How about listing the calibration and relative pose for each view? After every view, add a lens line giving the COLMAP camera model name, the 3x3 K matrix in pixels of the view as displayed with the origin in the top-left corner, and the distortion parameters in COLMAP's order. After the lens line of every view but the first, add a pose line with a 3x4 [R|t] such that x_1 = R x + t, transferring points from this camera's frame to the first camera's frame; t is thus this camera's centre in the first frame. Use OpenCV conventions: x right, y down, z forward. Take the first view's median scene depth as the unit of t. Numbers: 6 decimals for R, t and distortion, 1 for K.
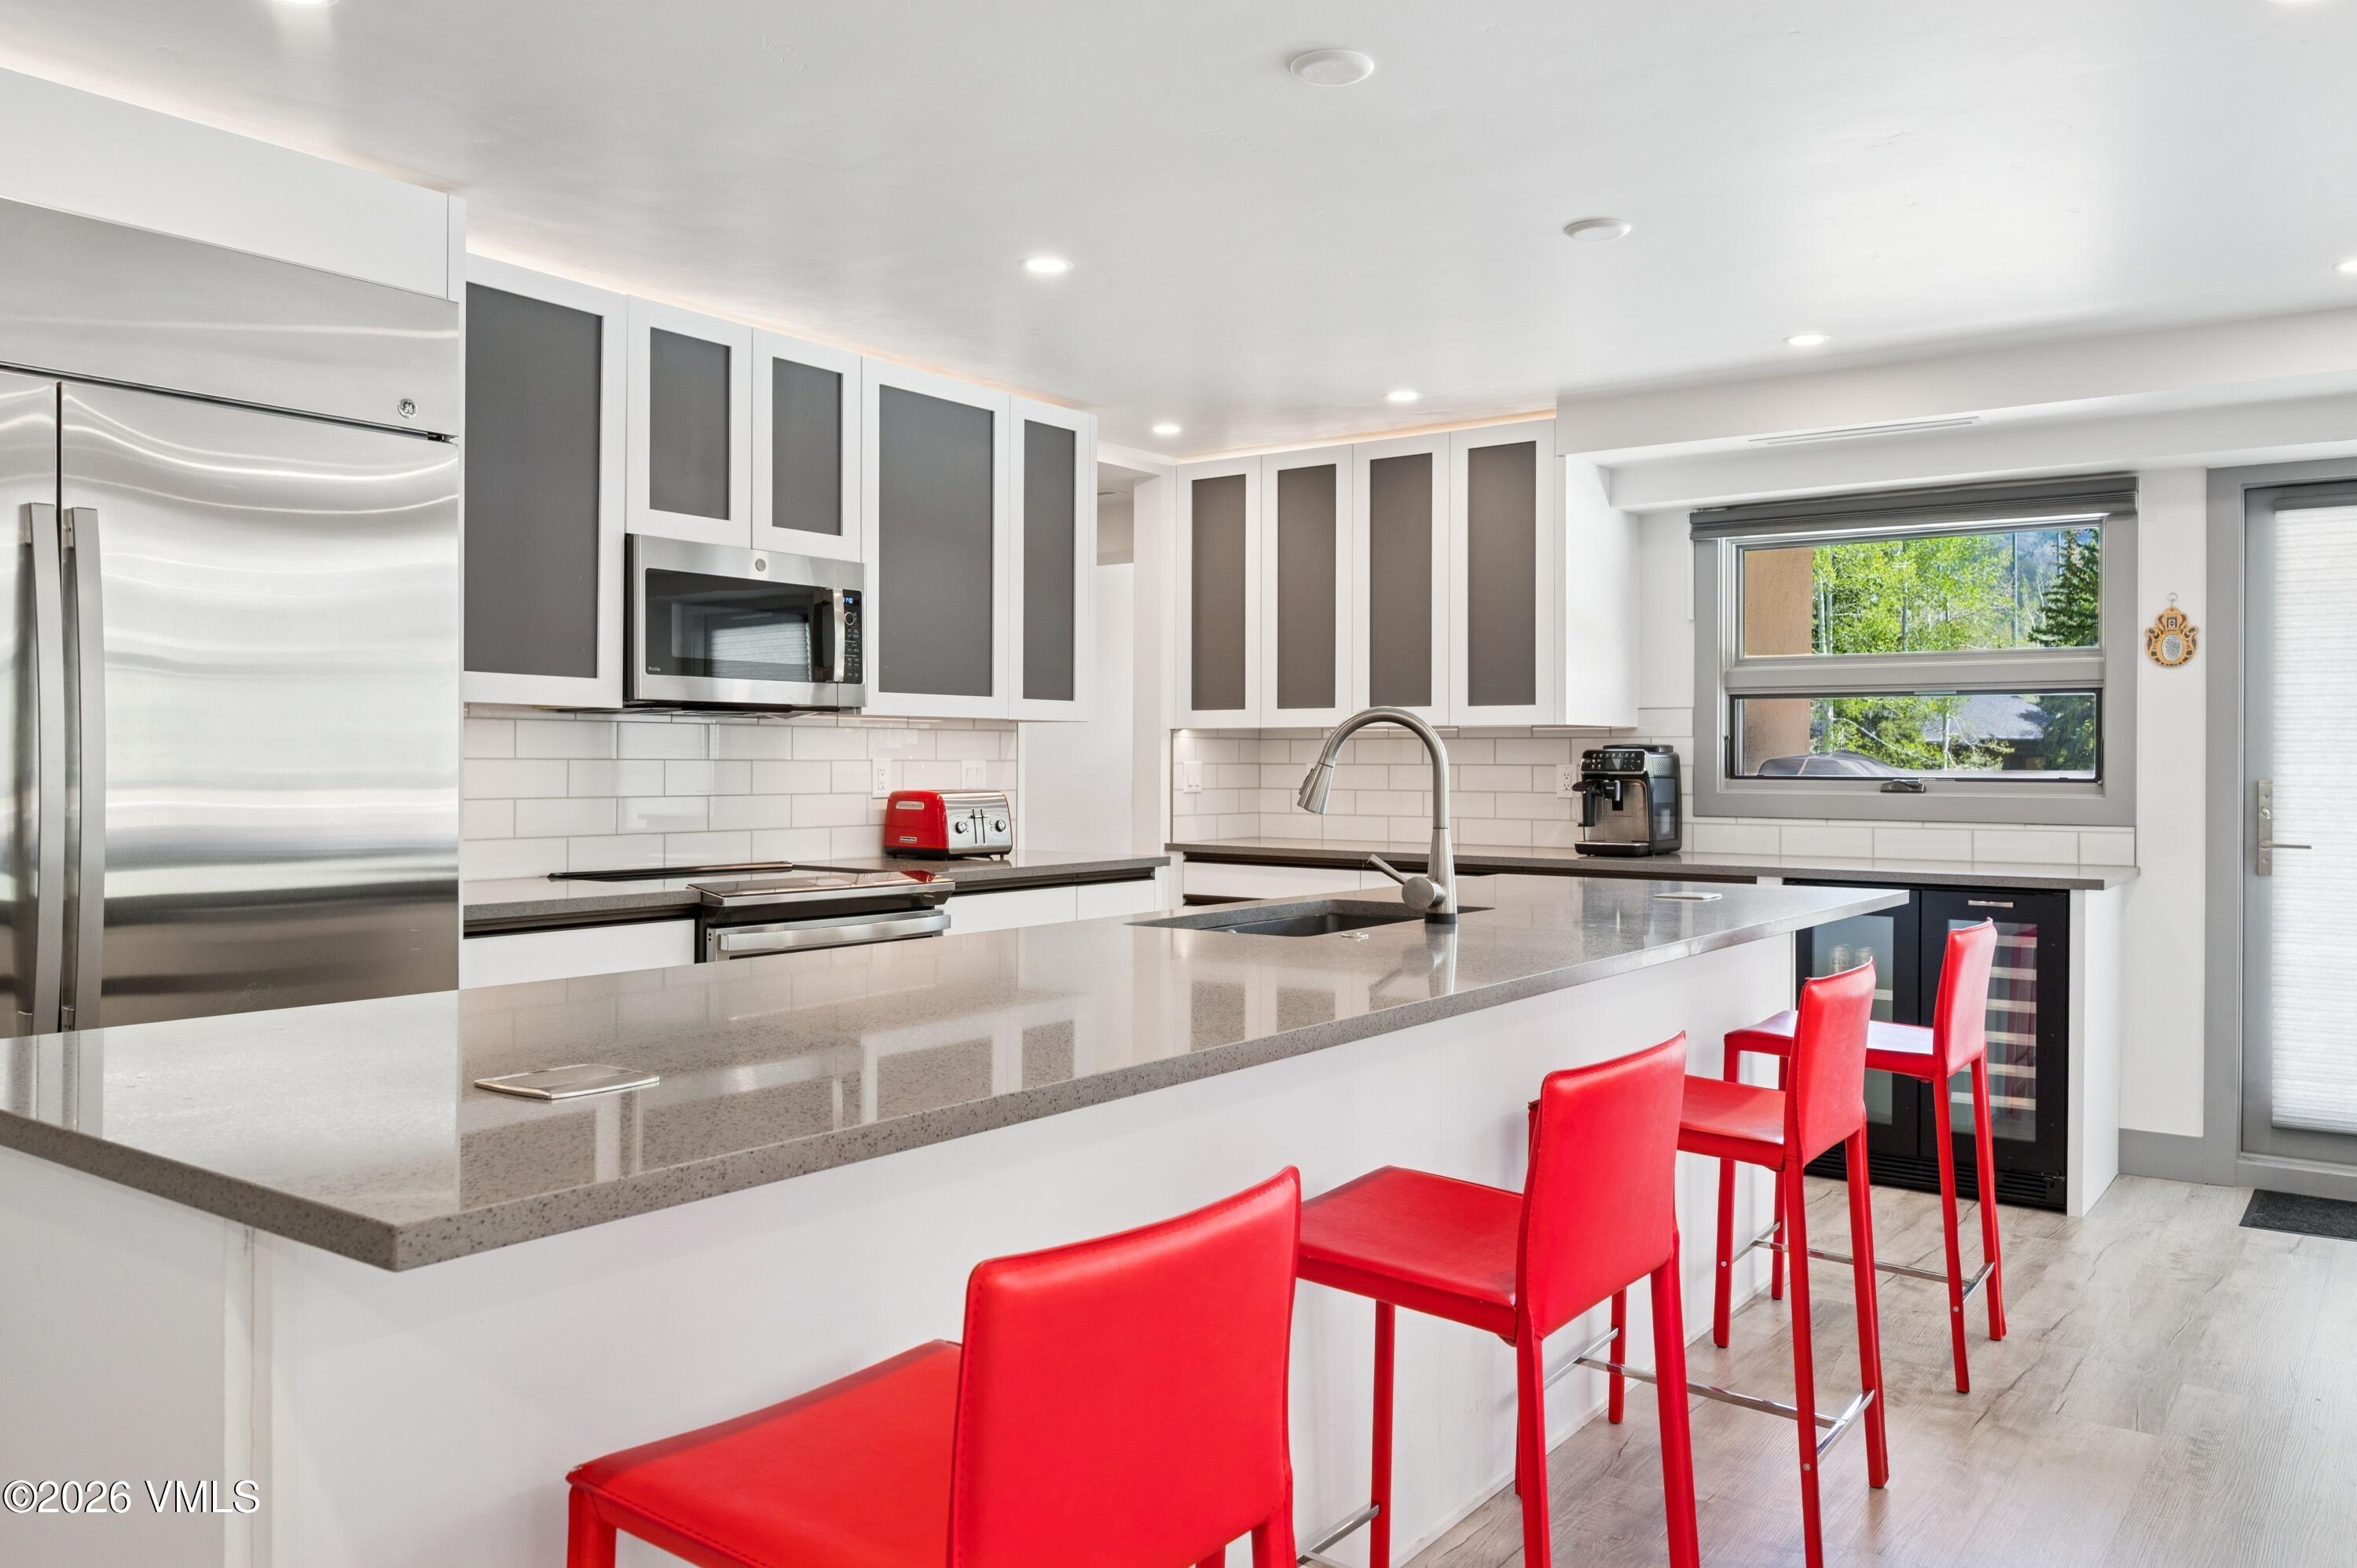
lens RADIAL K [[1699.4, 0, 1173.0], [0, 1699.4, 782.2], [0, 0, 1]] dist [0.003514, -0.000008]
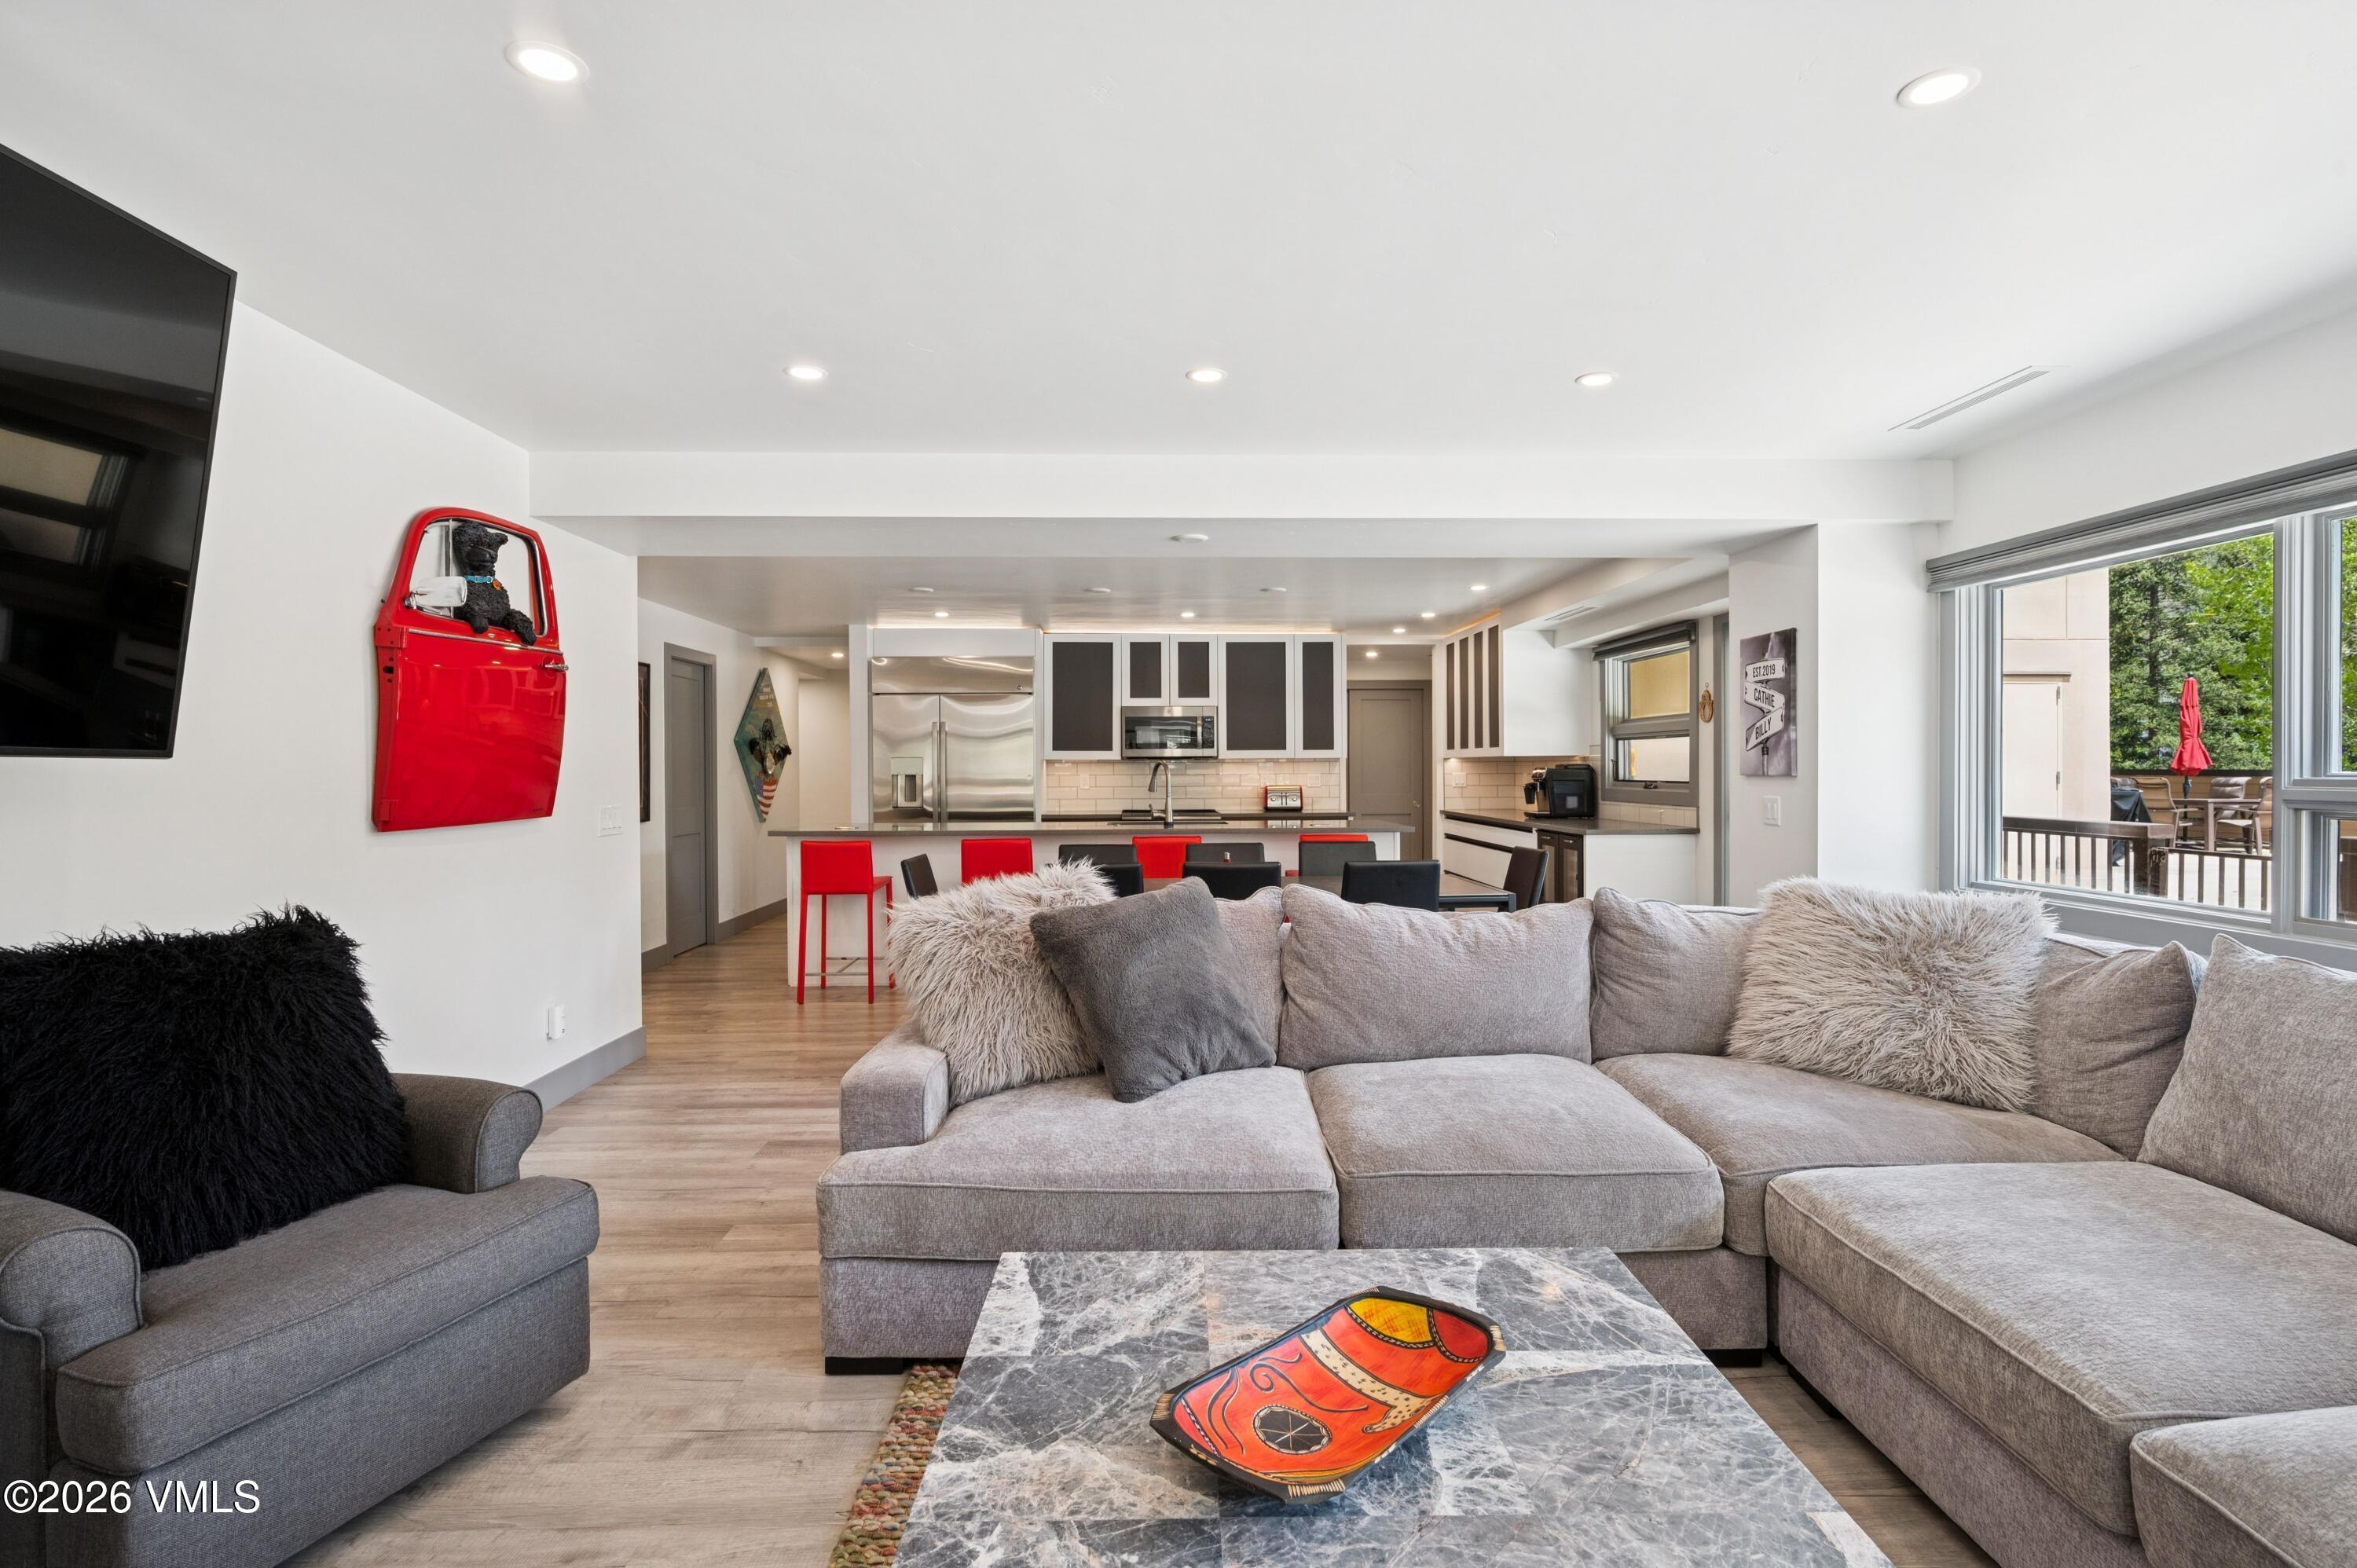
lens RADIAL K [[1149.1, 0, 1188.8], [0, 1149.1, 777.4], [0, 0, 1]] dist [-0.003838, 0.000963]
pose [[0.637260, -0.003578, -0.770640, 1.302588], [-0.001278, 0.999983, -0.005699, 0.002927], [0.770648, 0.004617, 0.637245, -0.277068]]
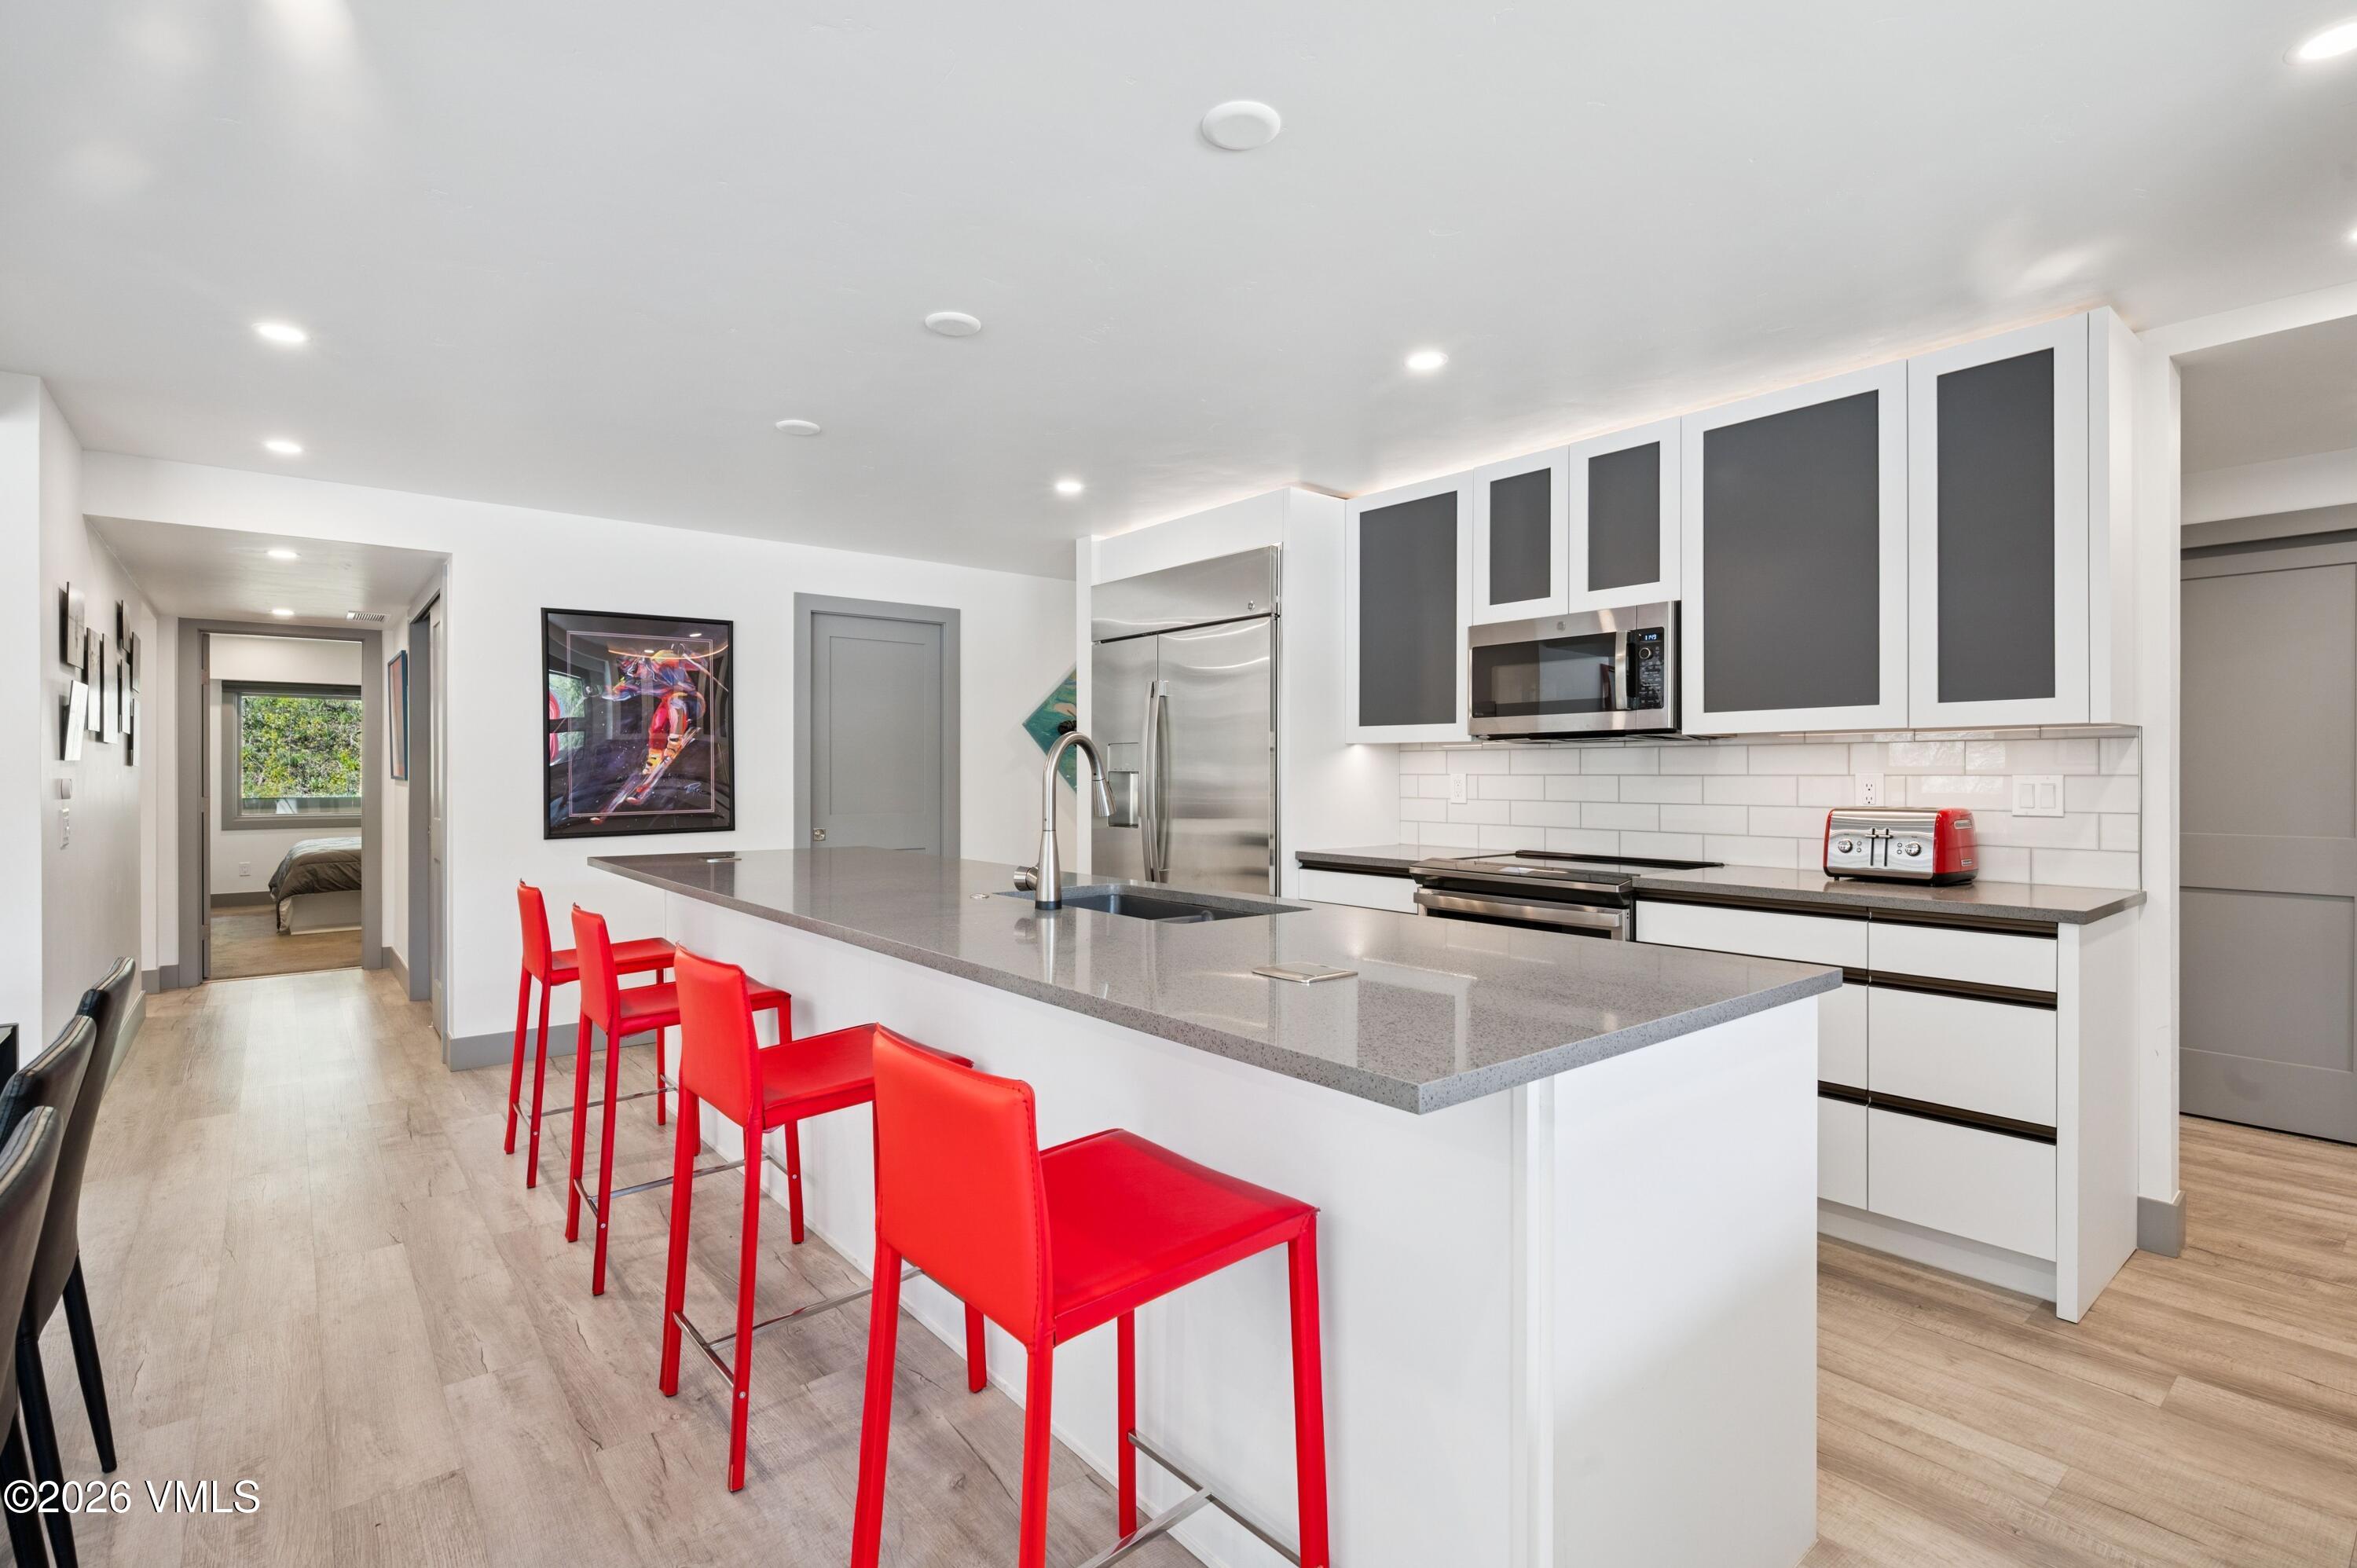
lens RADIAL K [[1106.3, 0, 1180.4], [0, 1106.3, 770.4], [0, 0, 1]] dist [-0.001951, -0.000236]
pose [[-0.227202, -0.008698, -0.973809, 0.611744], [-0.013886, 0.999887, -0.005692, -0.007614], [0.973749, 0.012229, -0.227297, 0.861298]]
